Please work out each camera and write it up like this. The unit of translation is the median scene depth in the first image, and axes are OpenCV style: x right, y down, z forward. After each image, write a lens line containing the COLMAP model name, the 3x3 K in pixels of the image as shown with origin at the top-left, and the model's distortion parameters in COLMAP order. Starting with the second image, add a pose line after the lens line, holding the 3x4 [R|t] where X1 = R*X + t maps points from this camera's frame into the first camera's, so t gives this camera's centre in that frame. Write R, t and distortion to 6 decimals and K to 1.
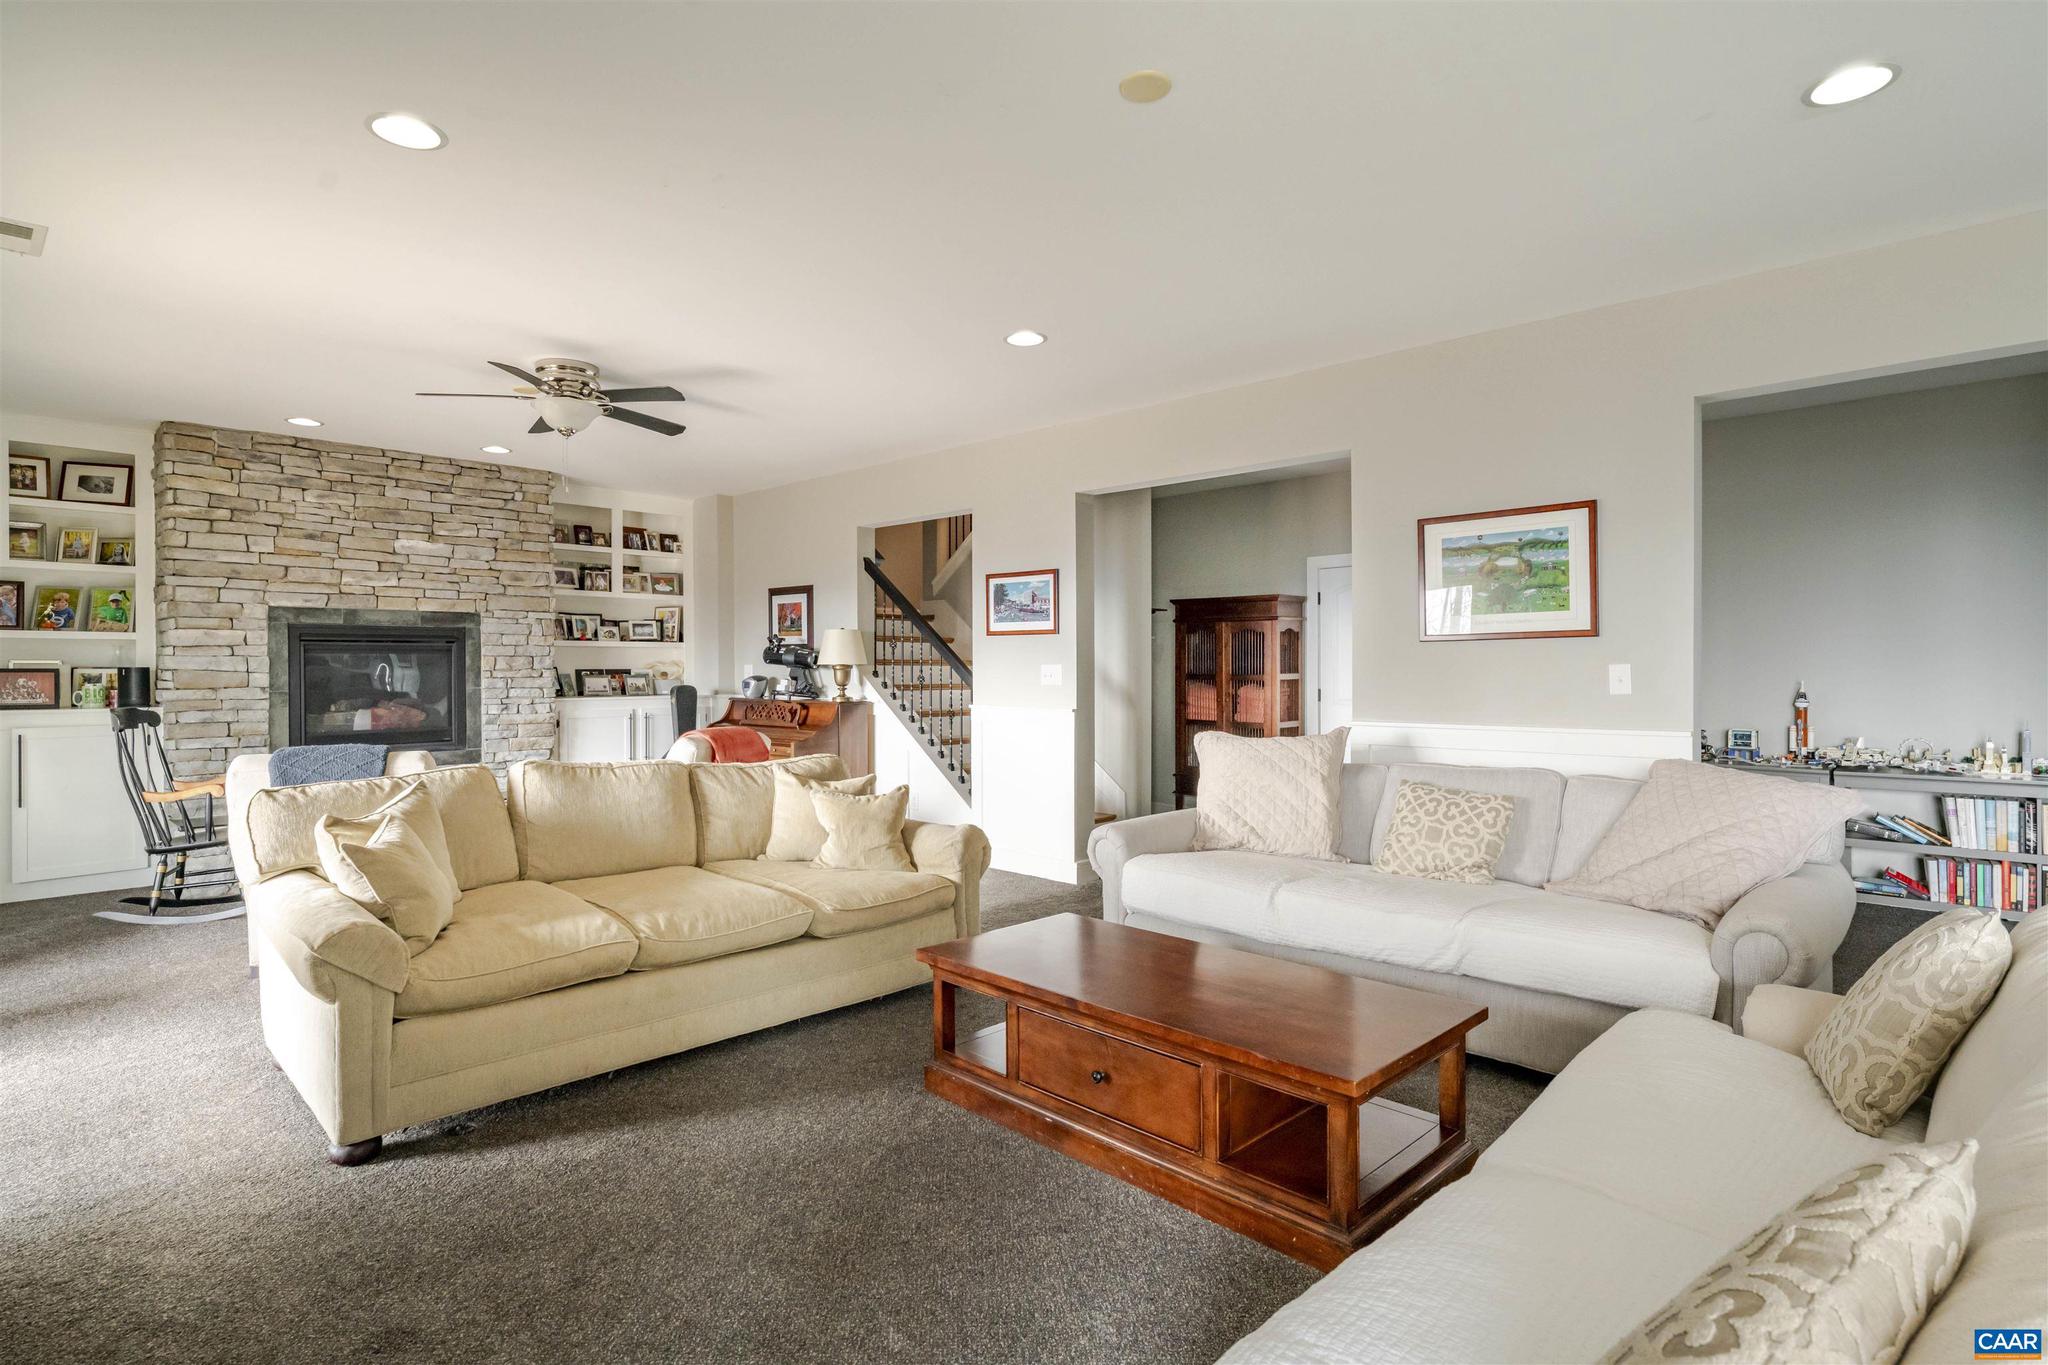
lens RADIAL K [[1032.8, 0, 1015.6], [0, 1032.8, 675.7], [0, 0, 1]] dist [-0.000993, -0.000456]
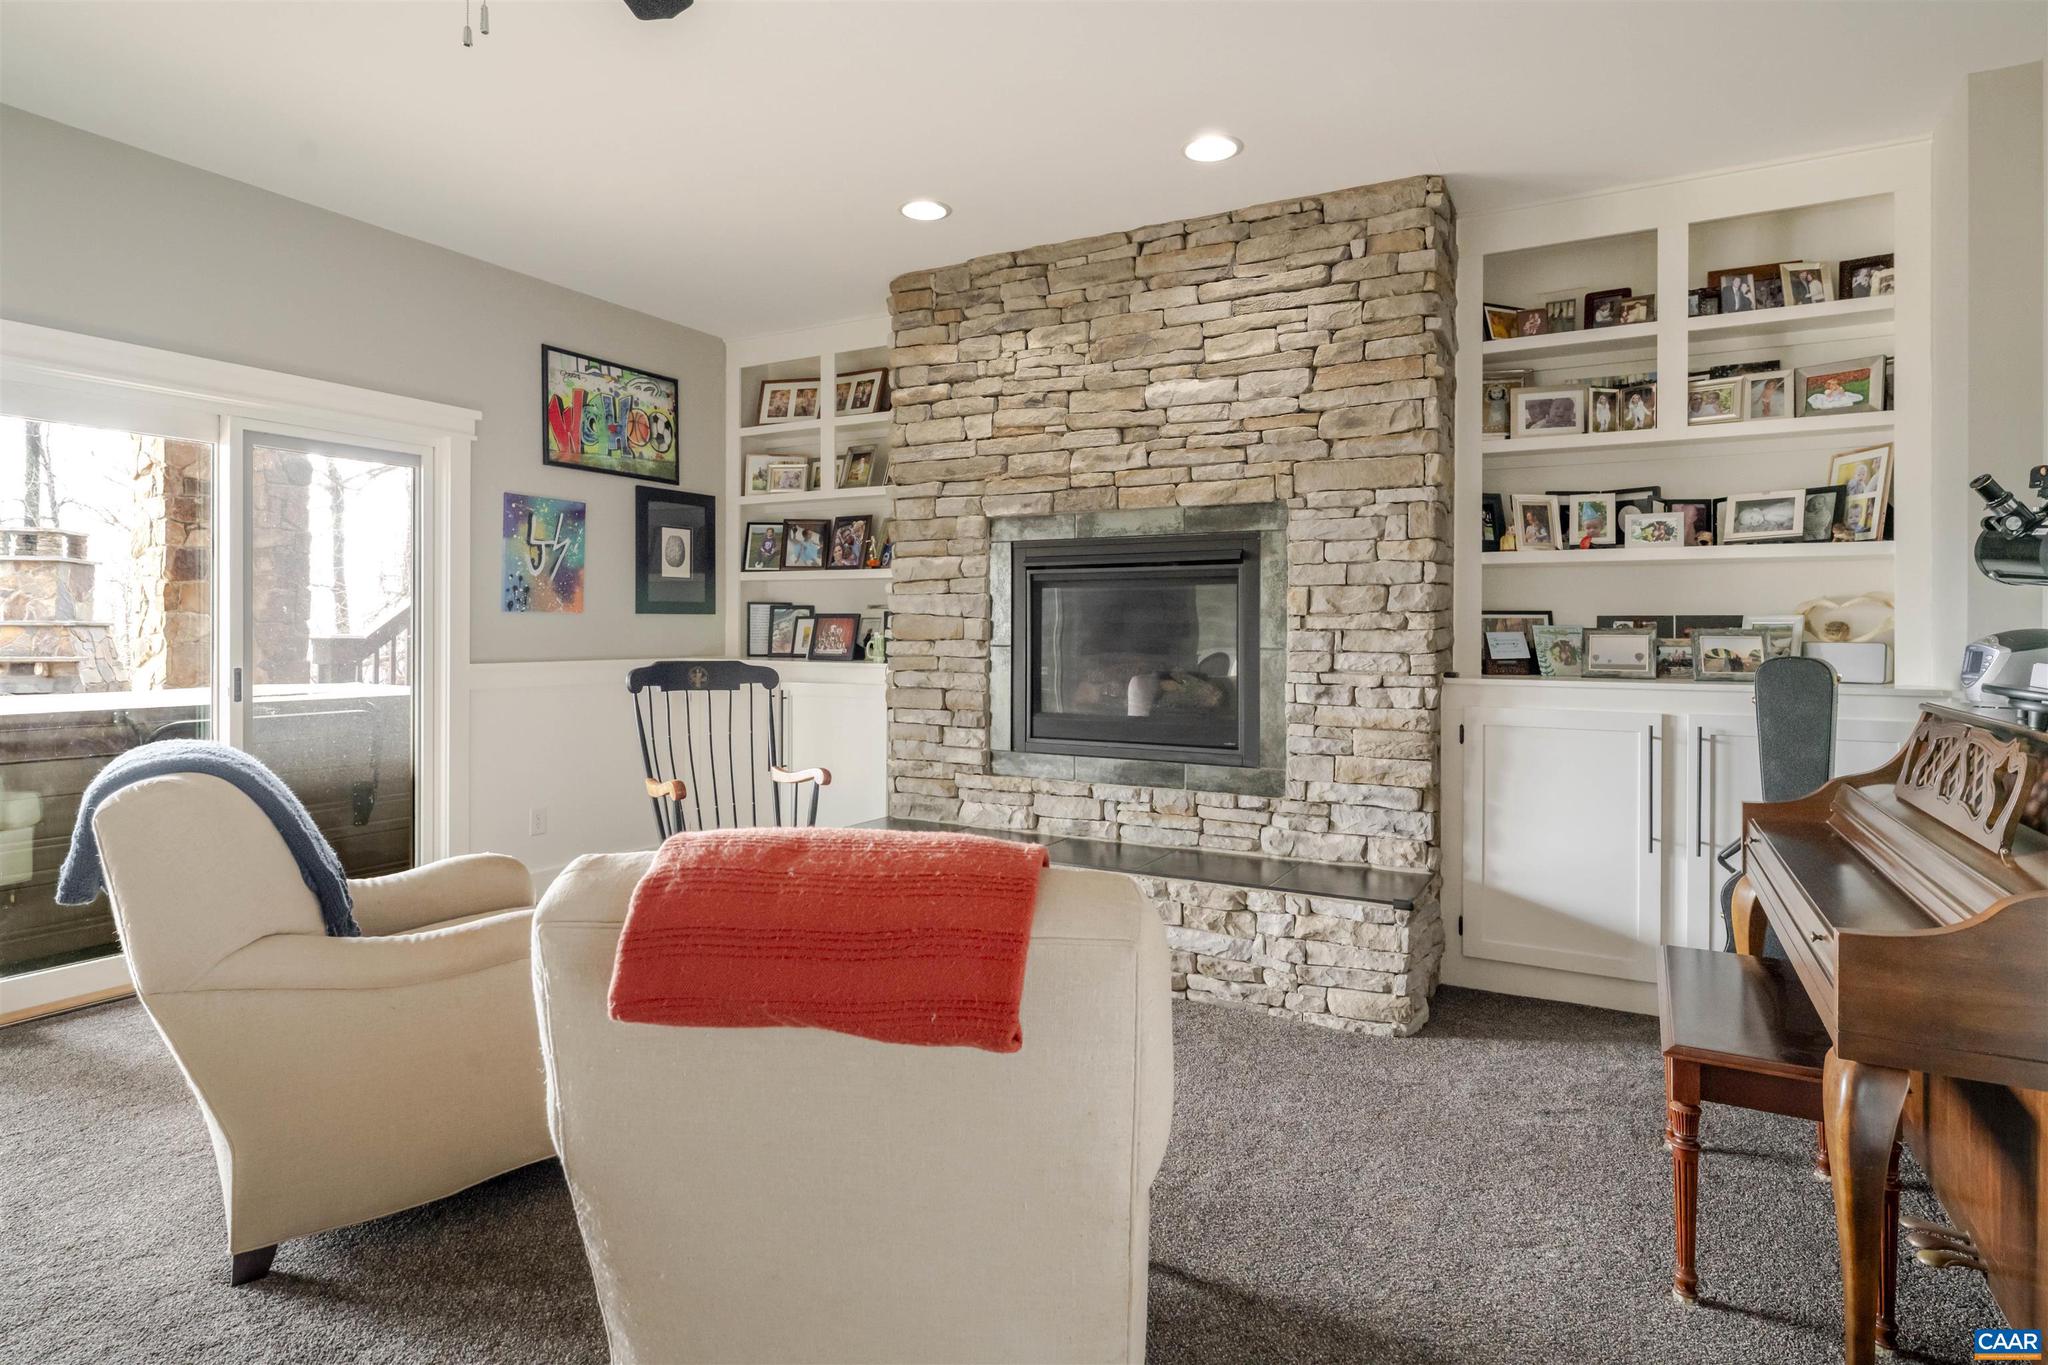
lens RADIAL K [[1096.1, 0, 980.2], [0, 1096.1, 627.2], [0, 0, 1]] dist [-0.005436, -0.000377]
pose [[0.244593, 0.000437, -0.969626, -0.035896], [-0.014441, 0.999891, -0.003192, 0.004614], [0.969518, 0.014783, 0.244572, 0.718844]]
